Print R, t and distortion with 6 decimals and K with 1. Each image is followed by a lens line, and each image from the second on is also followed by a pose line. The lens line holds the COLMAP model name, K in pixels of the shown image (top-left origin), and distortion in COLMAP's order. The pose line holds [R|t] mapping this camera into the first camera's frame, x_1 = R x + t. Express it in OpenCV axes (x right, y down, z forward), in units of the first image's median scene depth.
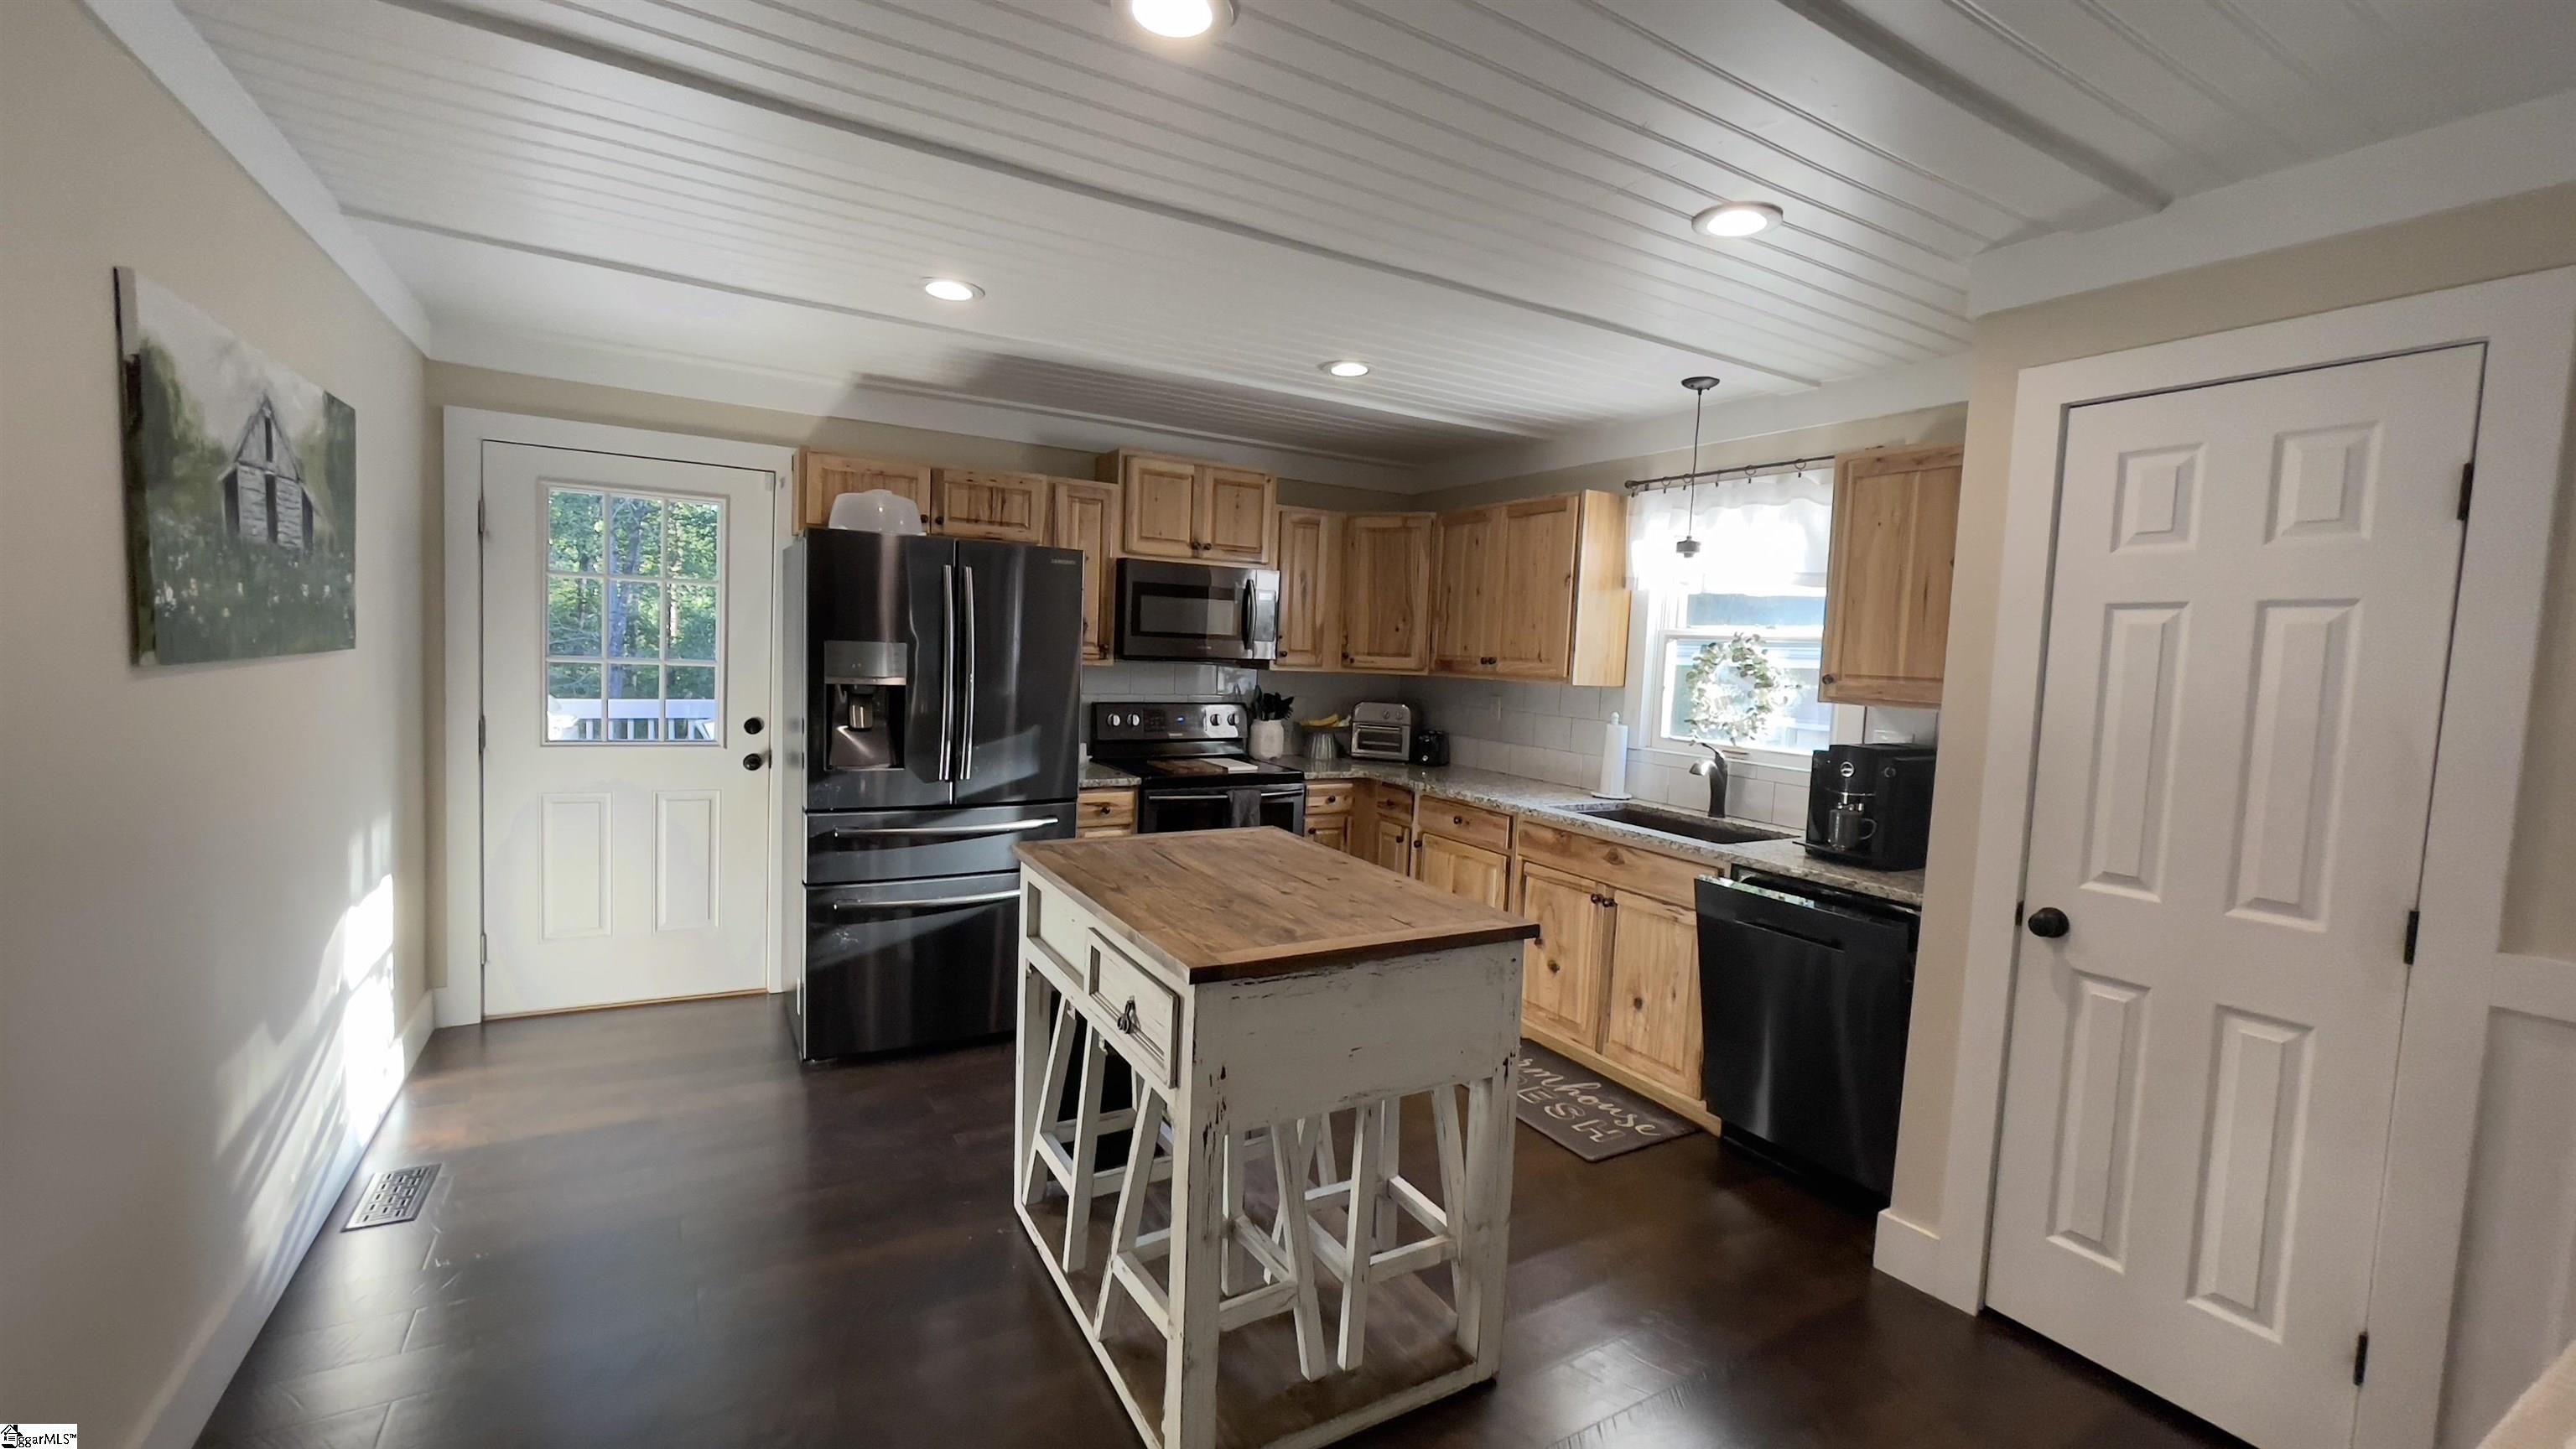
lens RADIAL K [[1053.0, 0, 1289.9], [0, 1053.0, 719.6], [0, 0, 1]] dist [0.000049, -0.000151]
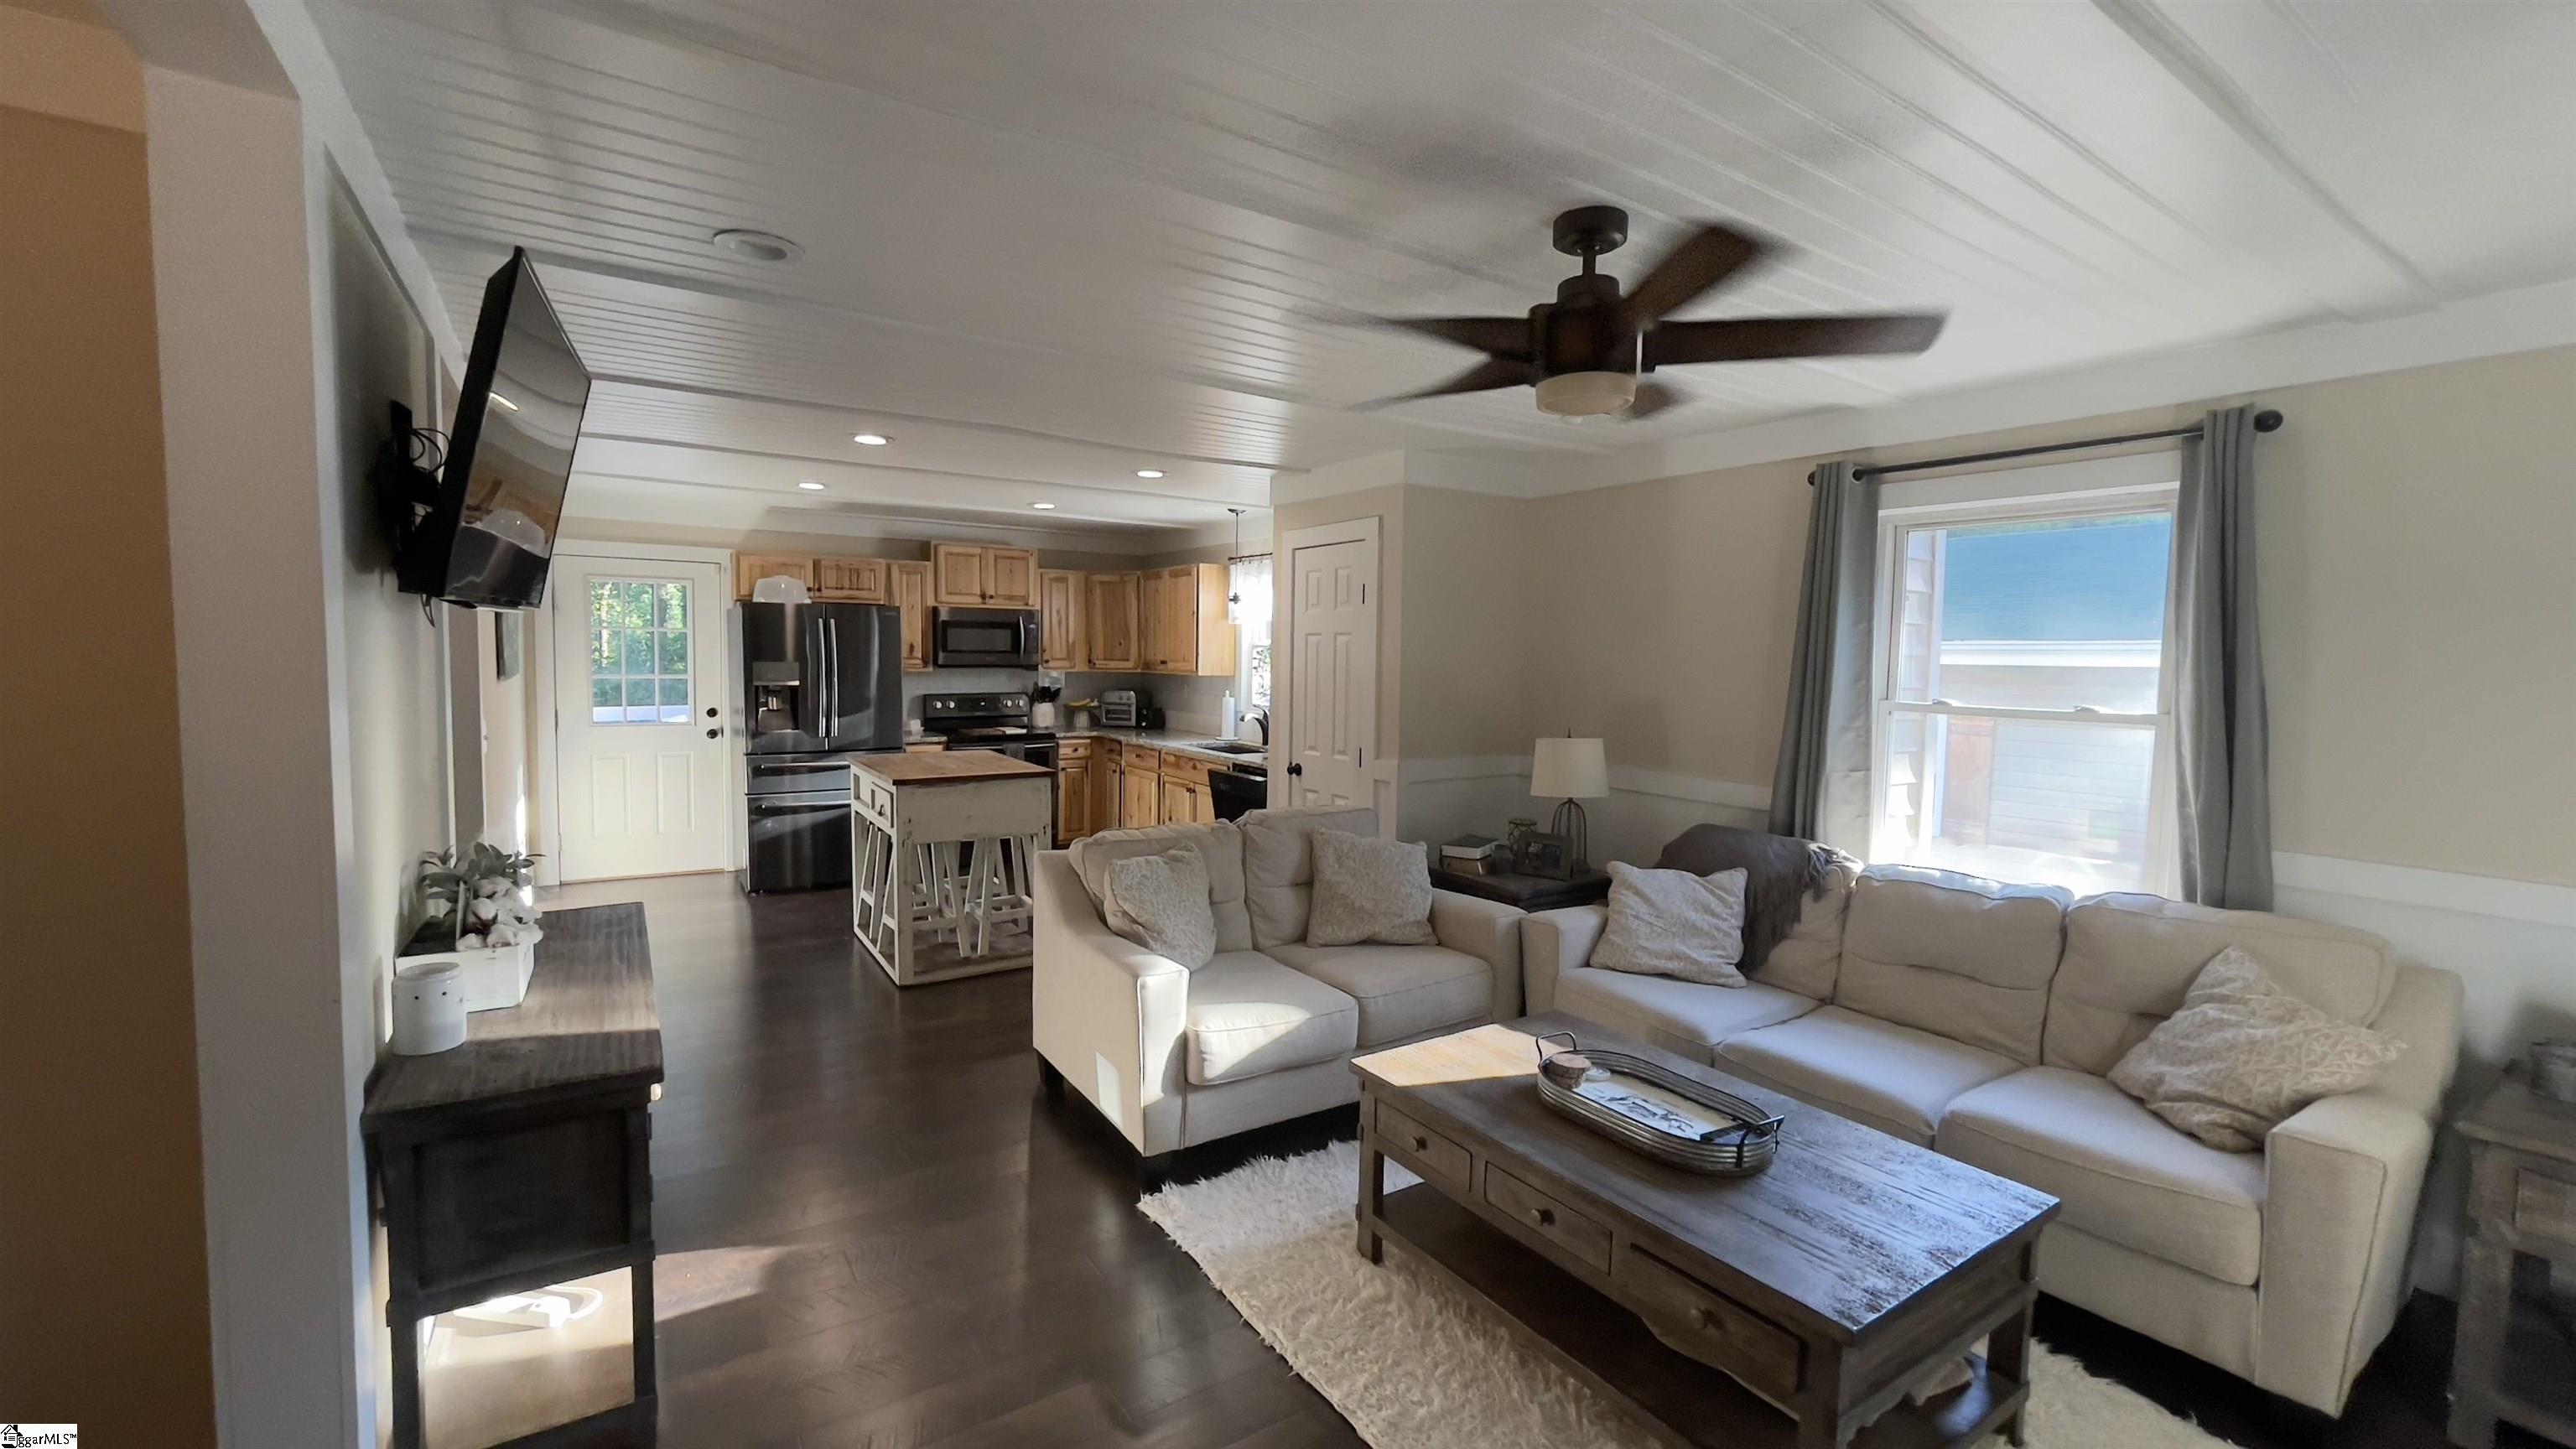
lens RADIAL K [[1053.0, 0, 1302.6], [0, 1053.0, 734.1], [0, 0, 1]] dist [0.000049, -0.000151]
pose [[0.997613, -0.030258, 0.062065, 0.328239], [0.029337, 0.999446, 0.015689, 0.041579], [-0.062506, -0.013831, 0.997949, -0.742395]]
